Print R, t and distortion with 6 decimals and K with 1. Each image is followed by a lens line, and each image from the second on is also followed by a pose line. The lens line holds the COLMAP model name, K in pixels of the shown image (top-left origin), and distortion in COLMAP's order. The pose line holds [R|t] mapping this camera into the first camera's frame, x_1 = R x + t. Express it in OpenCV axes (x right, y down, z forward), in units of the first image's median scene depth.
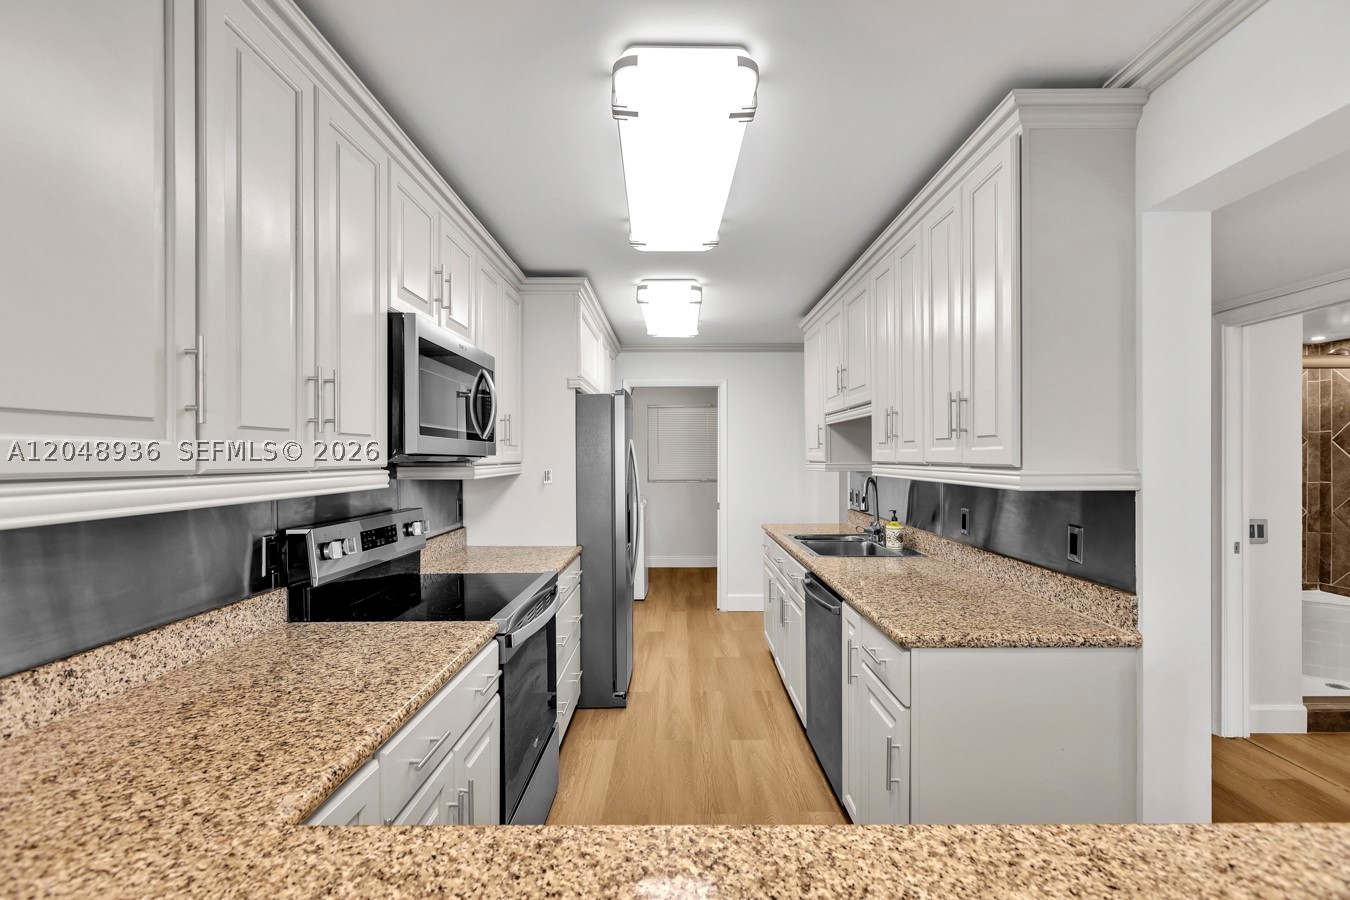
lens RADIAL K [[603.3, 0, 676.6], [0, 603.3, 453.7], [0, 0, 1]] dist [0.001711, -0.000384]
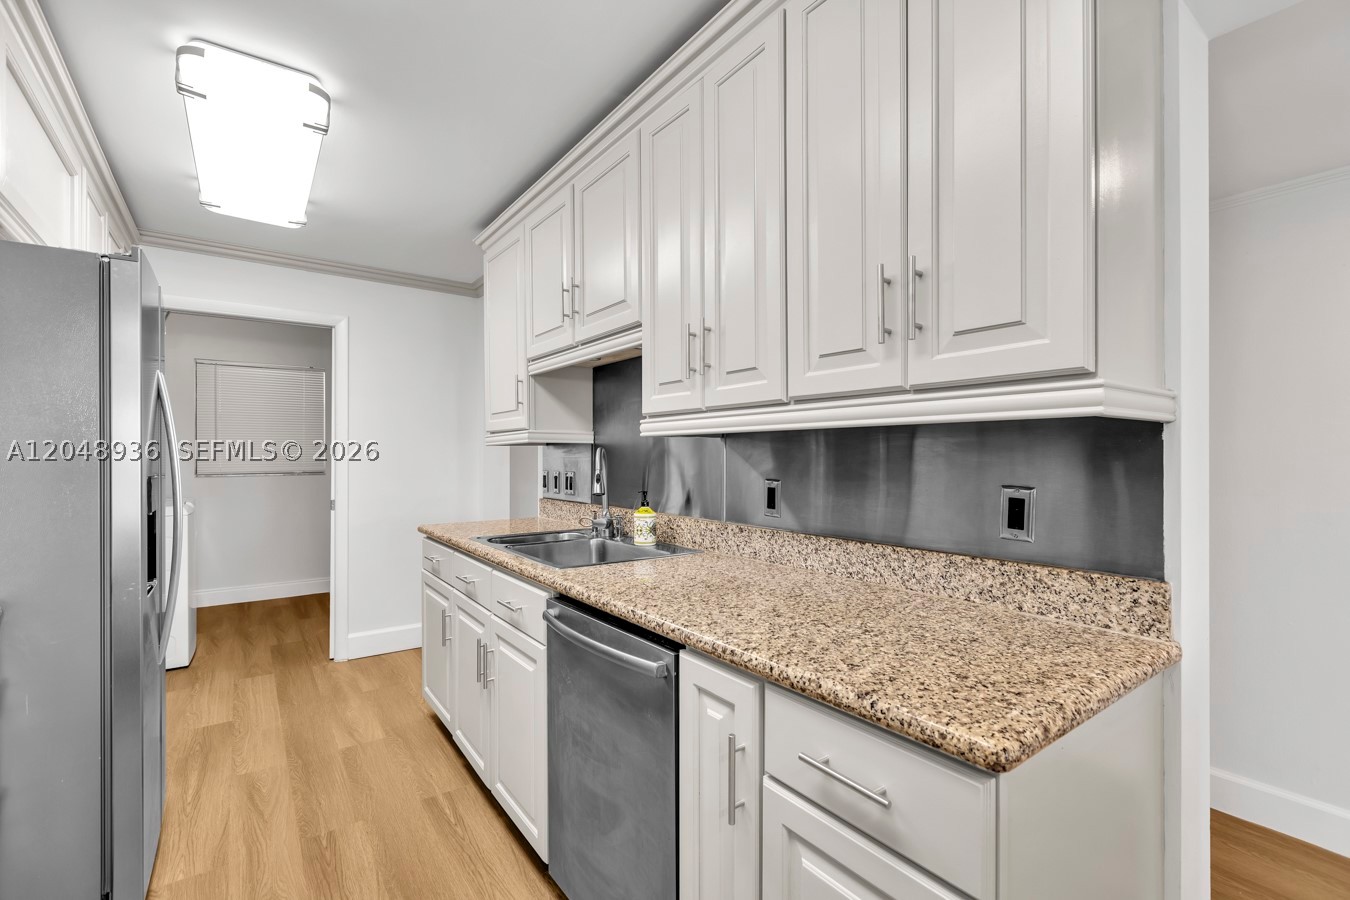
lens RADIAL K [[603.3, 0, 676.6], [0, 603.3, 453.7], [0, 0, 1]] dist [0.001711, -0.000384]
pose [[0.808770, 0.005487, 0.588099, -0.028706], [-0.005011, 0.999984, -0.002439, 0.054001], [-0.588103, -0.000975, 0.808785, 0.424371]]
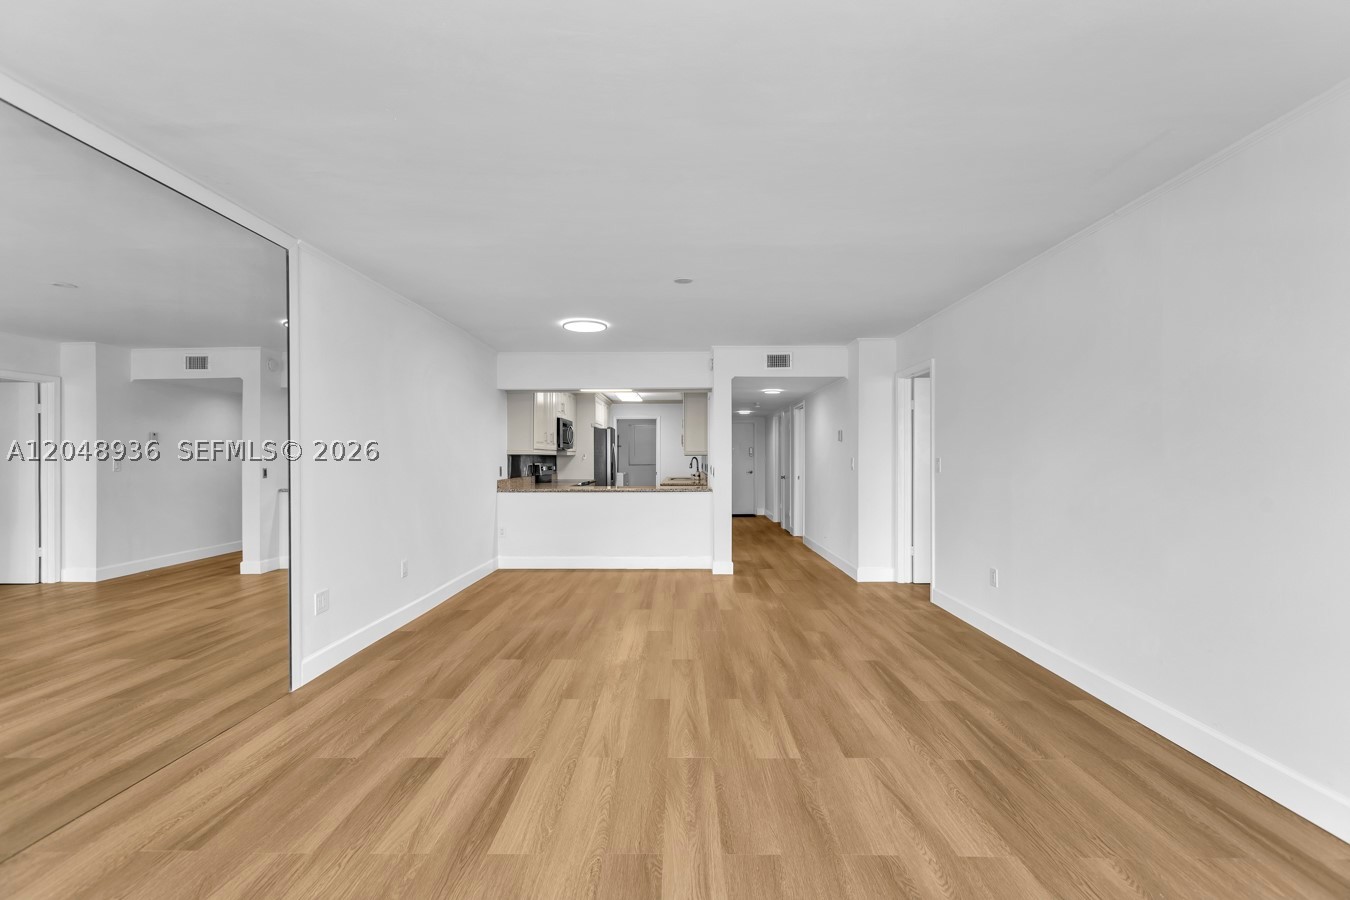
lens RADIAL K [[603.3, 0, 676.6], [0, 603.3, 453.7], [0, 0, 1]] dist [0.001711, -0.000384]
pose [[0.999940, 0.002181, -0.010741, 0.298180], [-0.002179, 0.999998, 0.000175, 0.026164], [0.010742, -0.000151, 0.999942, -2.162366]]
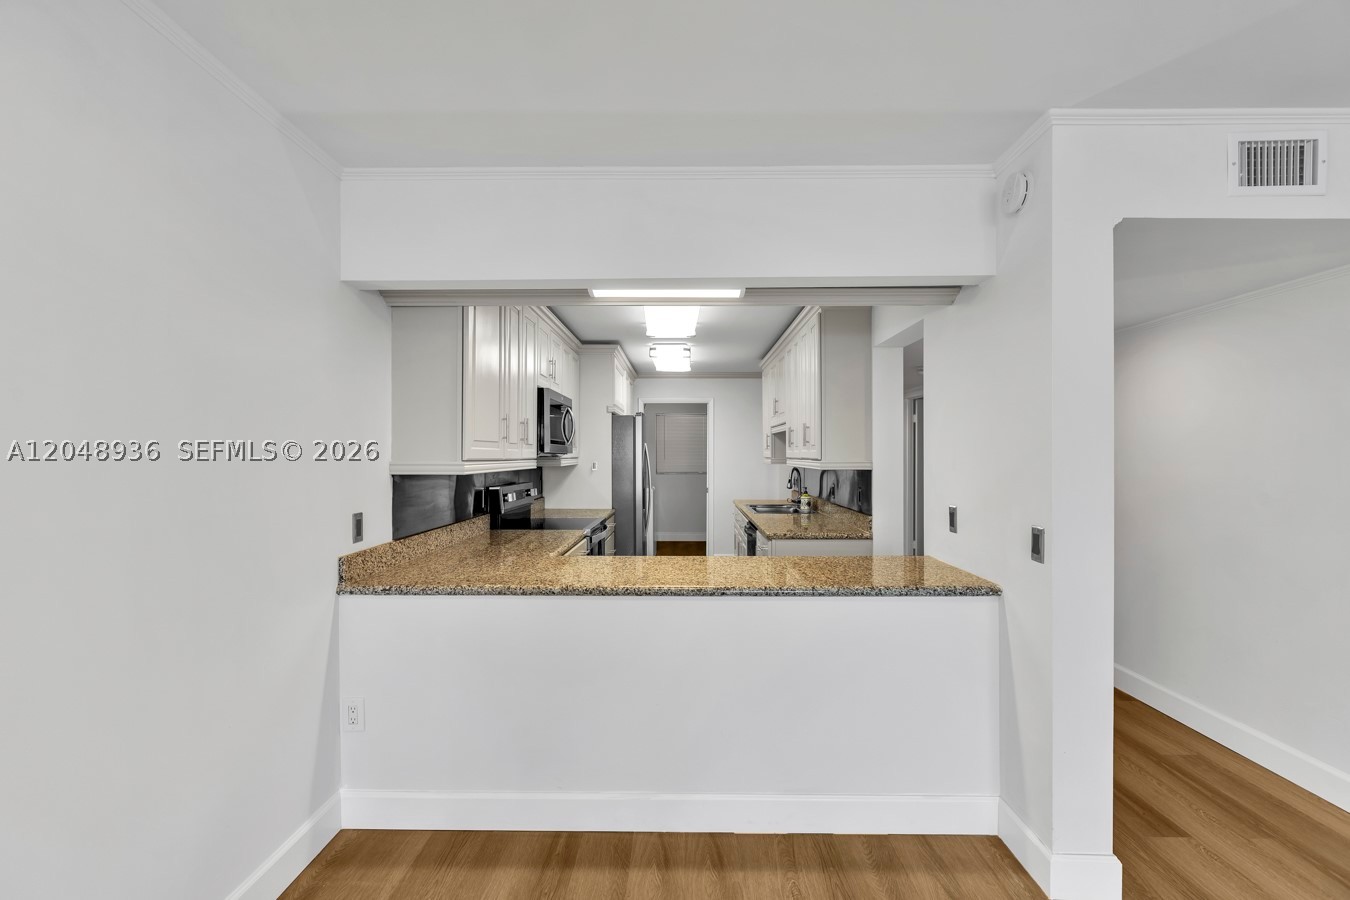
lens RADIAL K [[603.3, 0, 676.6], [0, 603.3, 453.7], [0, 0, 1]] dist [0.001711, -0.000384]
pose [[0.999886, 0.003545, -0.014644, 0.034706], [-0.003474, 0.999982, 0.004864, -0.004623], [0.014661, -0.004813, 0.999881, -0.685428]]
